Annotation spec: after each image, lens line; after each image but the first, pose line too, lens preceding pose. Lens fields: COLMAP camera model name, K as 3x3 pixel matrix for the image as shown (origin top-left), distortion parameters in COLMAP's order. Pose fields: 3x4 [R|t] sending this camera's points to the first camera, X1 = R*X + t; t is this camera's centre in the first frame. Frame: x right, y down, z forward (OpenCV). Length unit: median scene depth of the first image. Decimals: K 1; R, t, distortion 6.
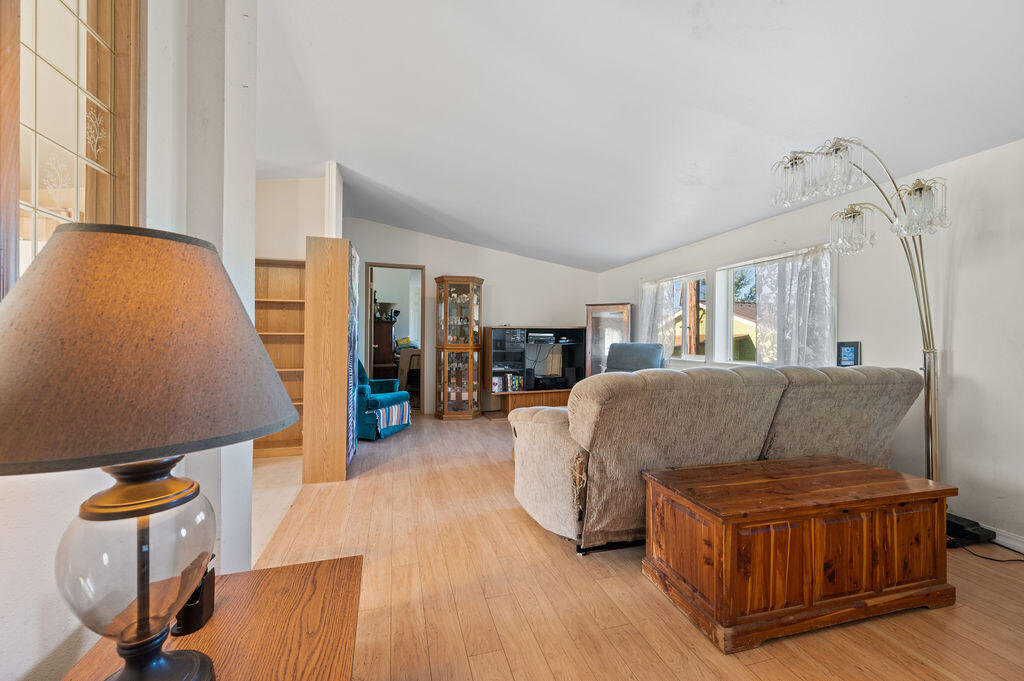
lens RADIAL K [[406.4, 0, 510.0], [0, 406.4, 337.1], [0, 0, 1]] dist [-0.000442, -0.000043]
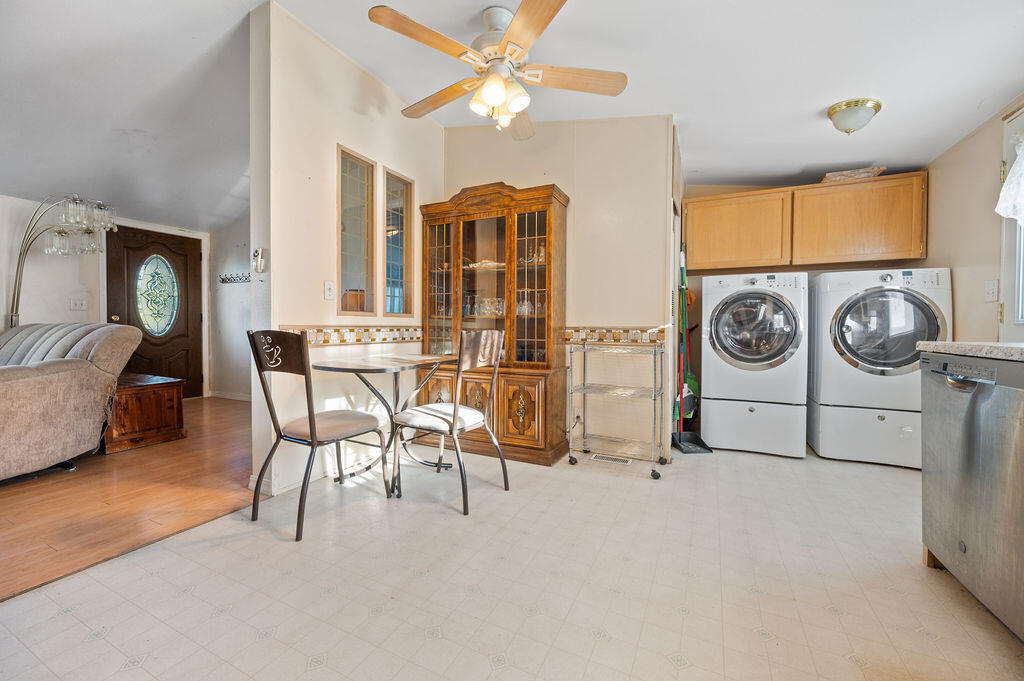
lens RADIAL K [[407.7, 0, 512.7], [0, 407.7, 330.0], [0, 0, 1]] dist [-0.003856, -0.000226]
pose [[-0.747289, -0.012565, 0.664381, -0.648636], [-0.006666, 0.999913, 0.011414, 0.023313], [-0.664466, 0.004101, -0.747307, 0.383185]]
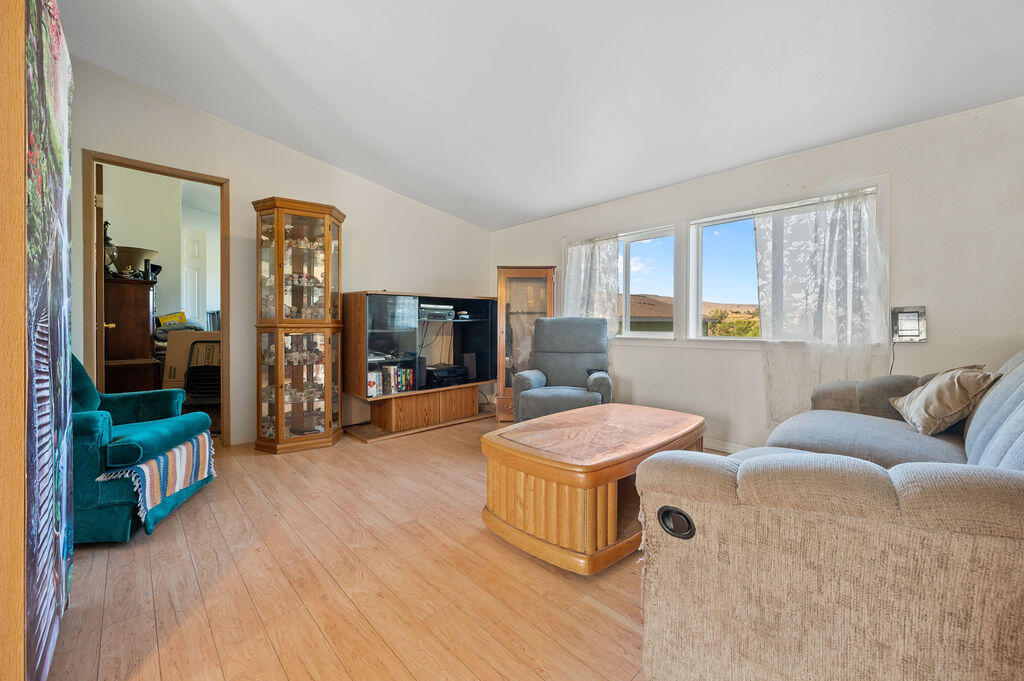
lens RADIAL K [[407.7, 0, 512.7], [0, 407.7, 330.0], [0, 0, 1]] dist [-0.003856, -0.000226]
pose [[0.884916, -0.008824, 0.465667, -0.134928], [0.001794, 0.999878, 0.015538, 0.023950], [-0.465747, -0.012914, 0.884824, 0.345861]]
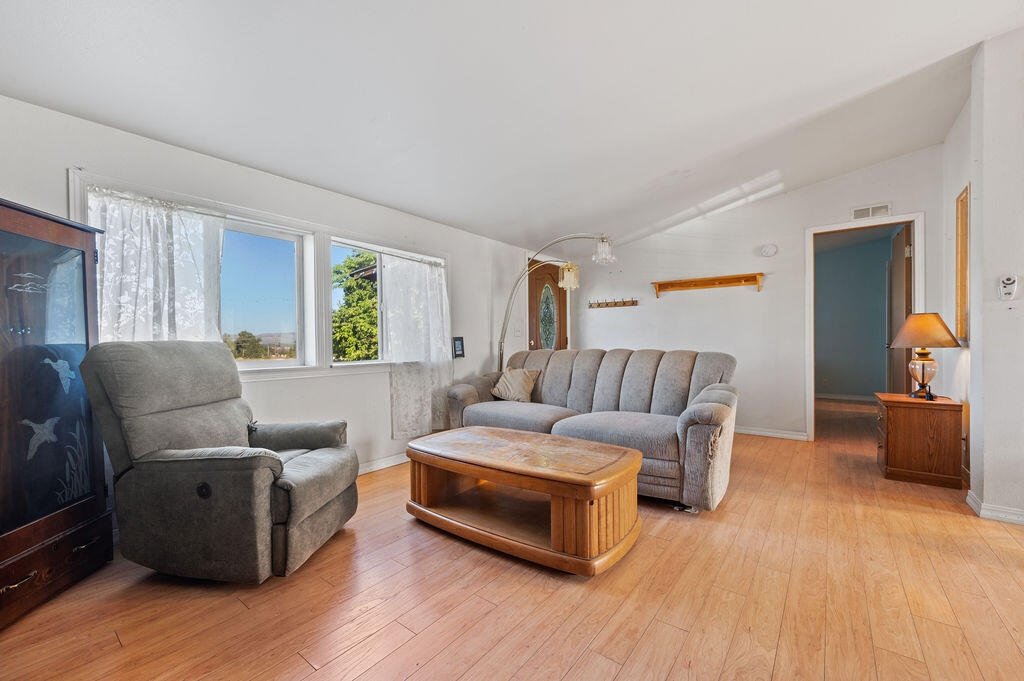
lens RADIAL K [[414.7, 0, 513.0], [0, 414.7, 347.7], [0, 0, 1]] dist [-0.000118, 0.000039]
pose [[-0.597804, -0.010437, 0.801574, -0.210721], [0.000450, 0.999911, 0.013355, 0.015034], [-0.801642, 0.008345, -0.597746, 0.898197]]
